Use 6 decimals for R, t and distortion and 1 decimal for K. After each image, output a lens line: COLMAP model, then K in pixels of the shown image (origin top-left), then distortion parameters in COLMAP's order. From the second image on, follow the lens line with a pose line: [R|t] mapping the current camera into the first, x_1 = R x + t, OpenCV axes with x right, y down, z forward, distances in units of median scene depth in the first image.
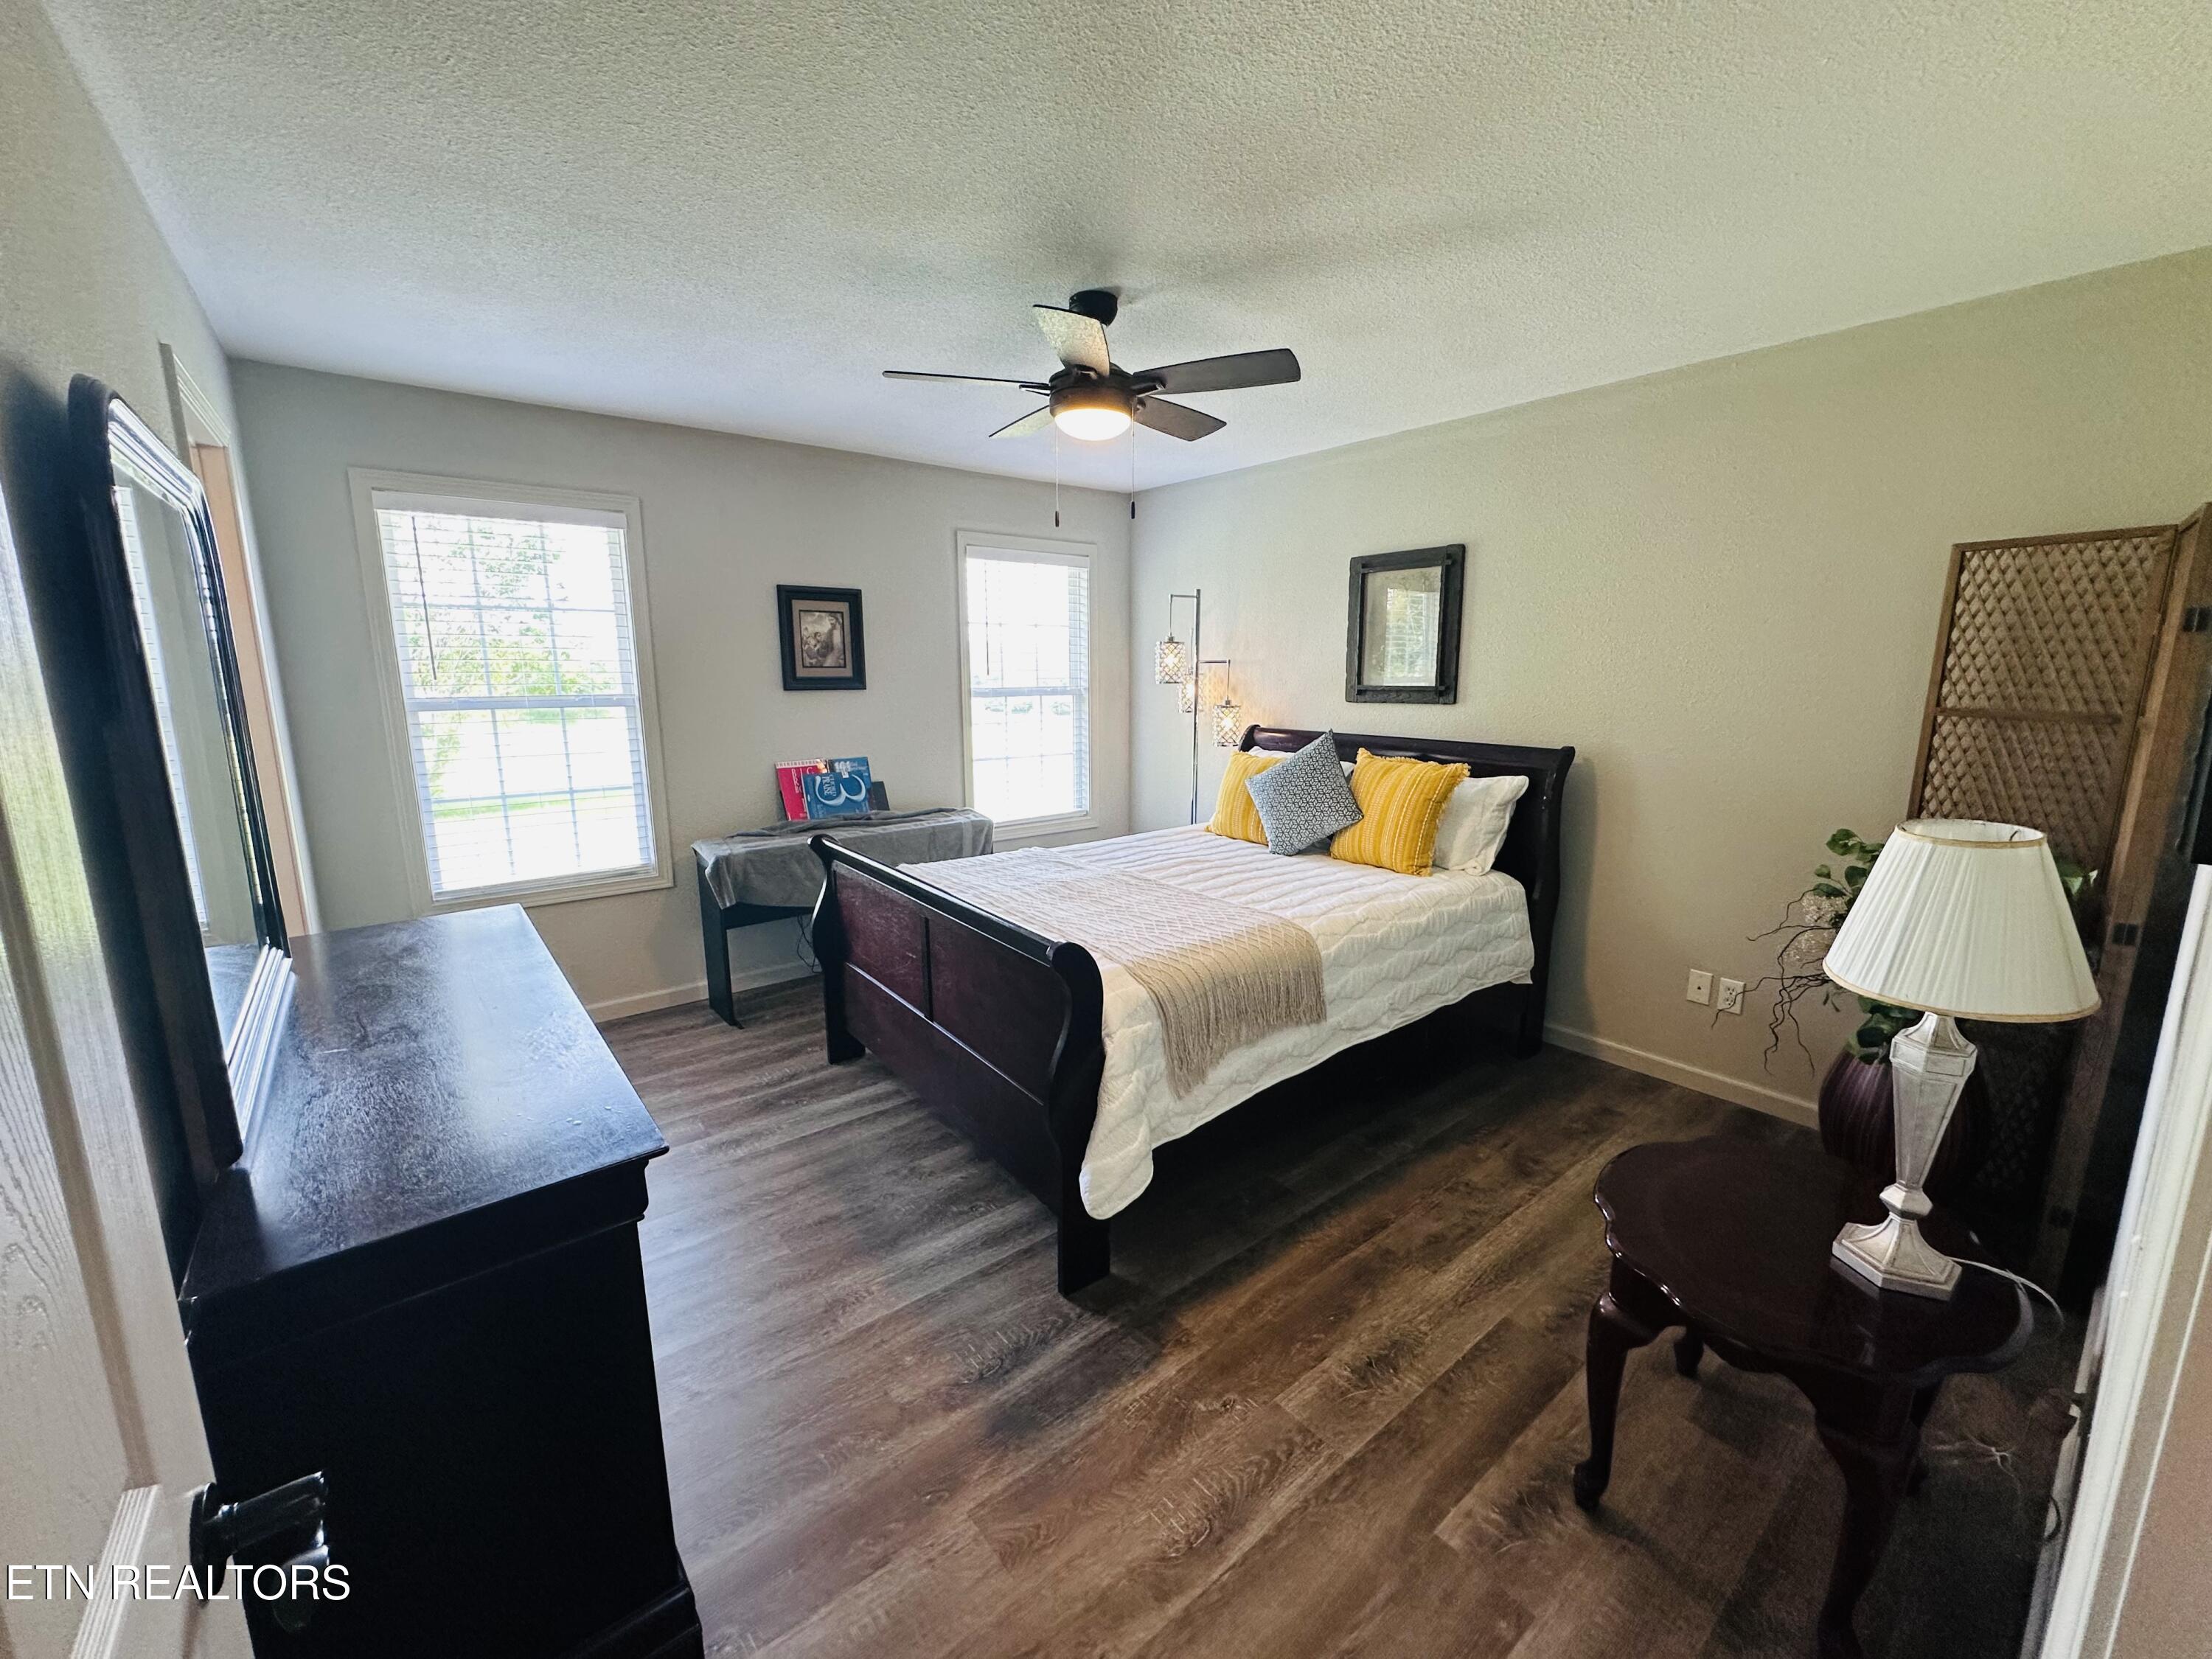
lens RADIAL K [[882.3, 0, 1107.3], [0, 882.3, 826.9], [0, 0, 1]] dist [-0.004069, 0.001157]
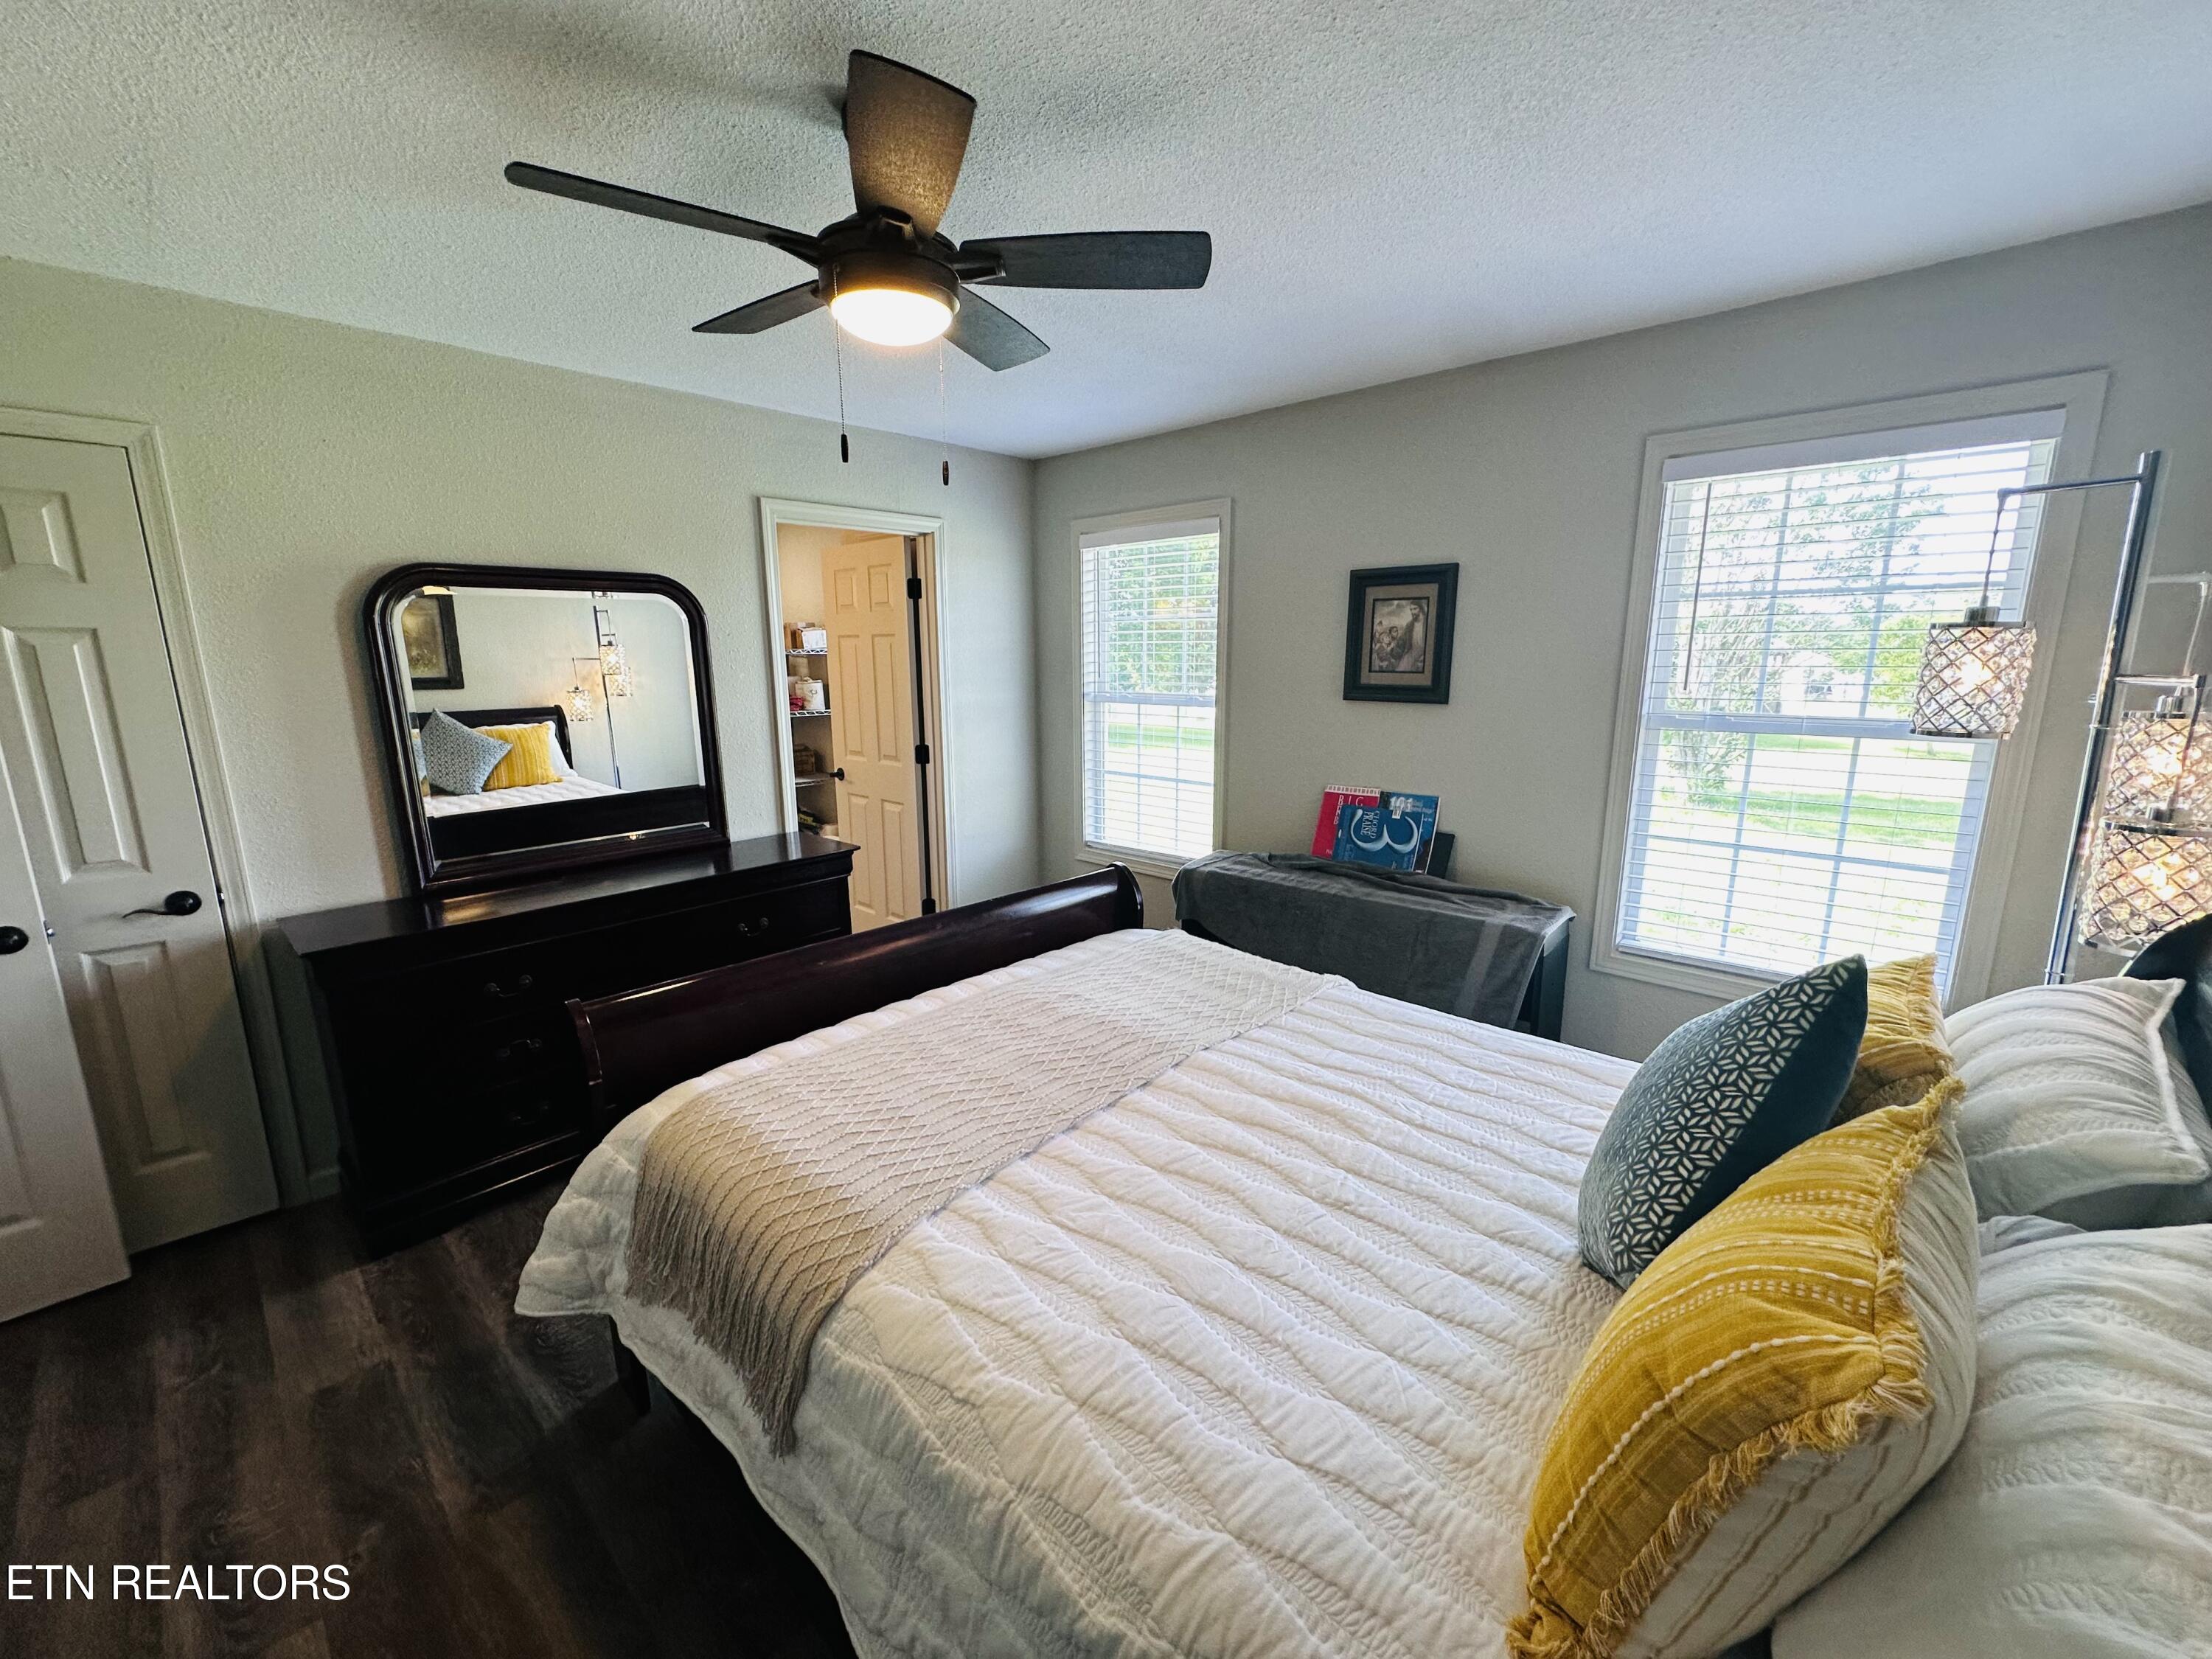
lens RADIAL K [[882.3, 0, 1110.5], [0, 882.3, 826.4], [0, 0, 1]] dist [-0.004069, 0.001157]
pose [[0.148029, 0.194028, -0.969763, 0.471805], [-0.174593, 0.970292, 0.167484, -0.155841], [0.973450, 0.144521, 0.177508, 0.736342]]
